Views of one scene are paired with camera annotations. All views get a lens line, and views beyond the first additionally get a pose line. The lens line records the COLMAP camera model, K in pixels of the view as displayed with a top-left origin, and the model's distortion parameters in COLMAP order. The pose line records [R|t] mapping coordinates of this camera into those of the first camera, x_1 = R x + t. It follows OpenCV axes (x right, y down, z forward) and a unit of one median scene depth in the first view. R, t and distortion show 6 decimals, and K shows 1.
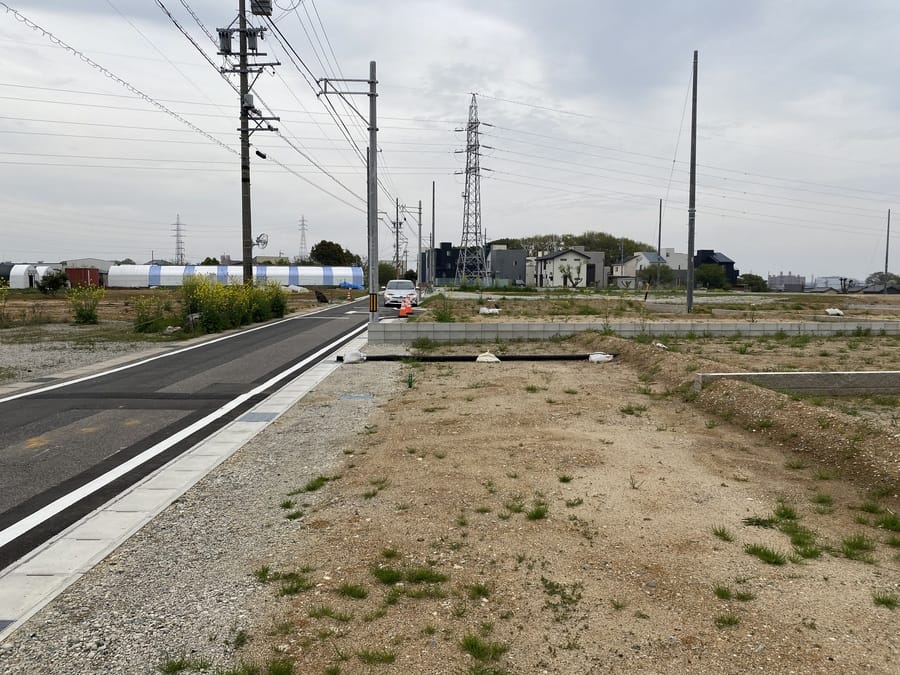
lens RADIAL K [[693.3, 0, 448.6], [0, 693.3, 333.4], [0, 0, 1]] dist [0.037589, -0.013397]
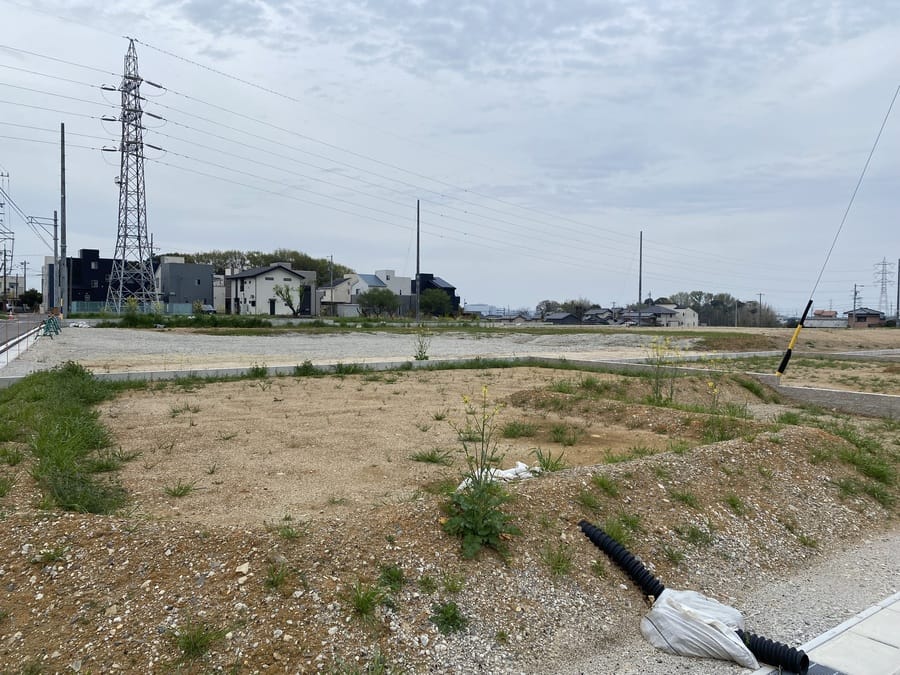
lens RADIAL K [[693.3, 0, 448.6], [0, 693.3, 333.4], [0, 0, 1]] dist [0.037589, -0.013397]
pose [[0.892107, -0.008752, 0.451740, -0.000792], [0.025345, 0.999207, -0.030693, -0.018337], [-0.451113, 0.038831, 0.891621, 0.233141]]
